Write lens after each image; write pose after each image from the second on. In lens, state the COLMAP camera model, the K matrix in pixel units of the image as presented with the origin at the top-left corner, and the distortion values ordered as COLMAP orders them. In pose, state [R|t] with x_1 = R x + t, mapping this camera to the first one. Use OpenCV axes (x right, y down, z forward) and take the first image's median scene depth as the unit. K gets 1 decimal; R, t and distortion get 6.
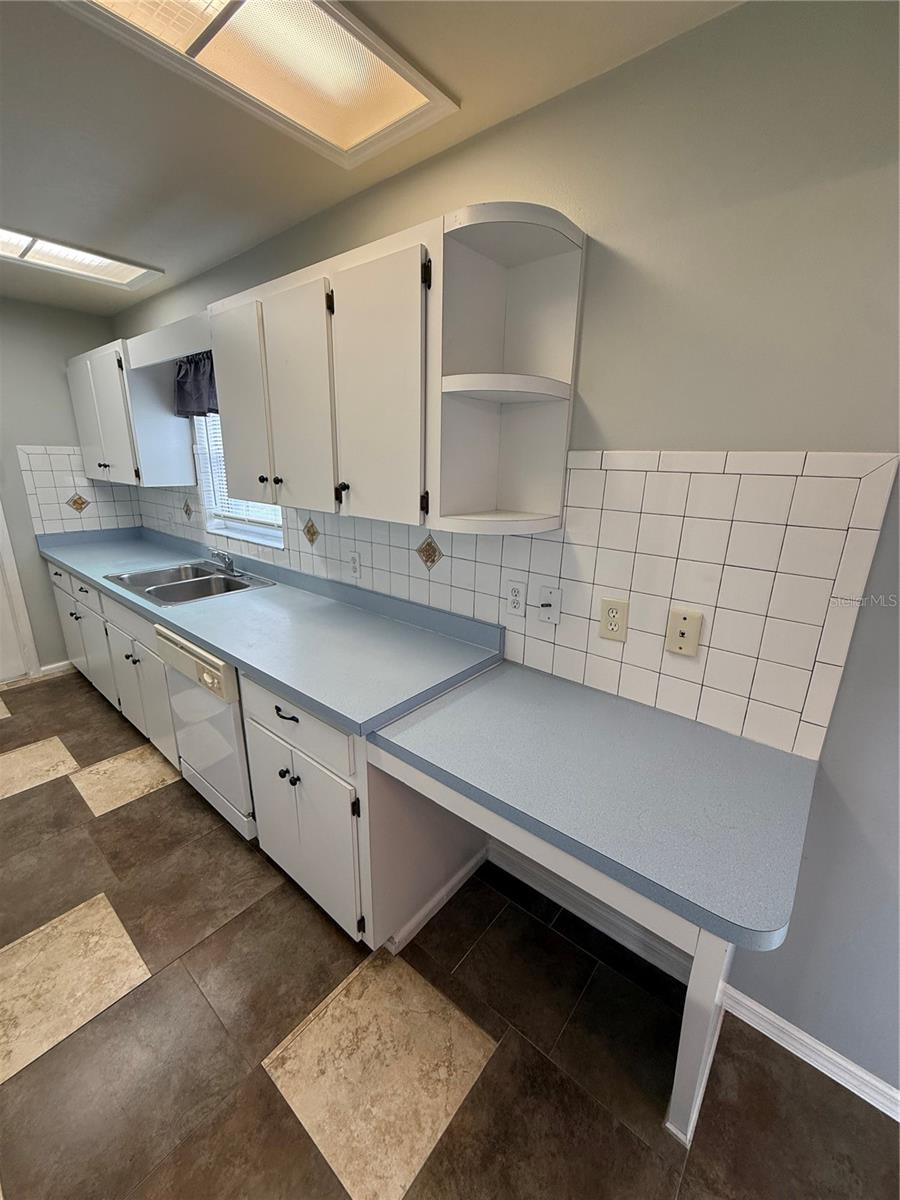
lens RADIAL K [[478.1, 0, 450.5], [0, 478.1, 596.1], [0, 0, 1]] dist [0.000116, 0.000405]
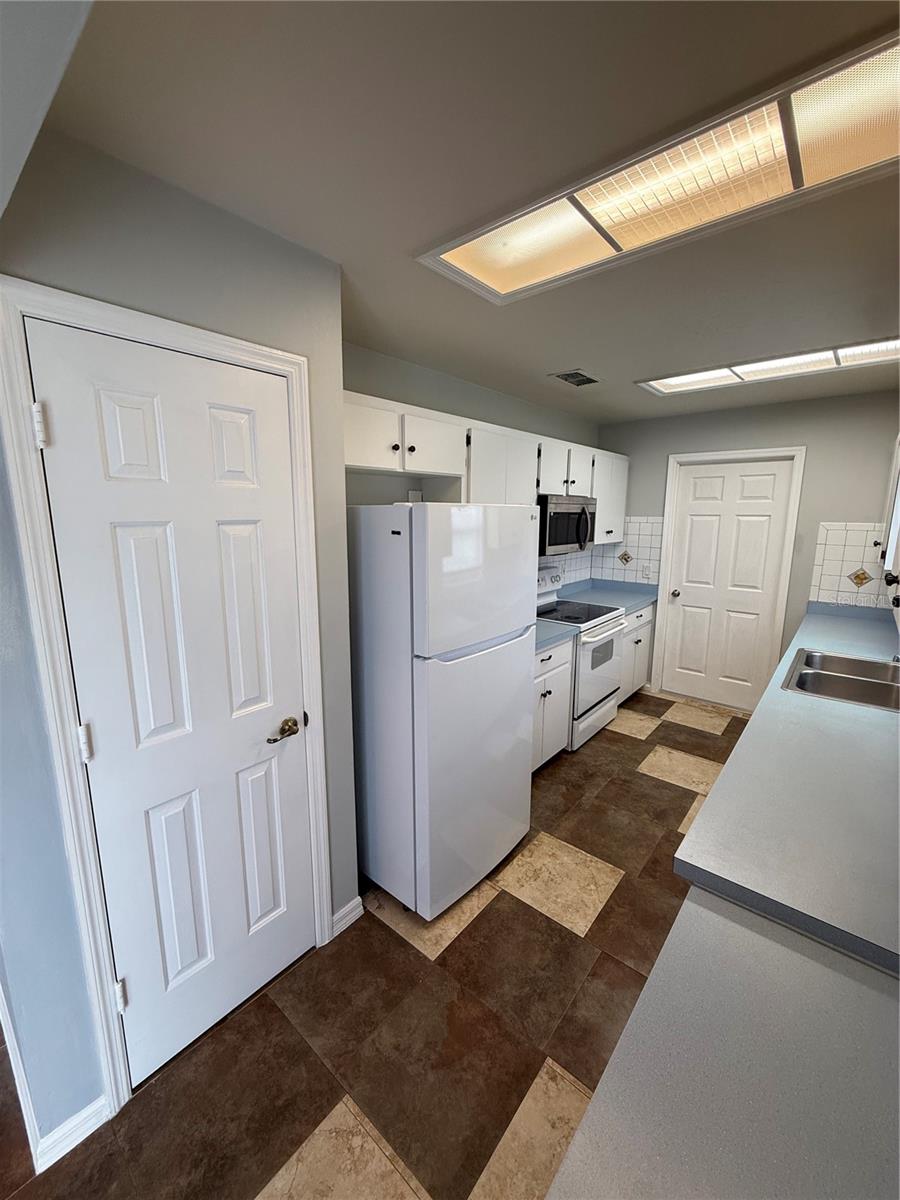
lens RADIAL K [[478.1, 0, 450.5], [0, 478.1, 596.1], [0, 0, 1]] dist [0.000116, 0.000405]
pose [[-0.005296, 0.159536, -0.987178, 0.428896], [-0.282025, 0.946879, 0.154537, -0.145396], [0.959392, 0.279227, 0.039979, 0.310329]]
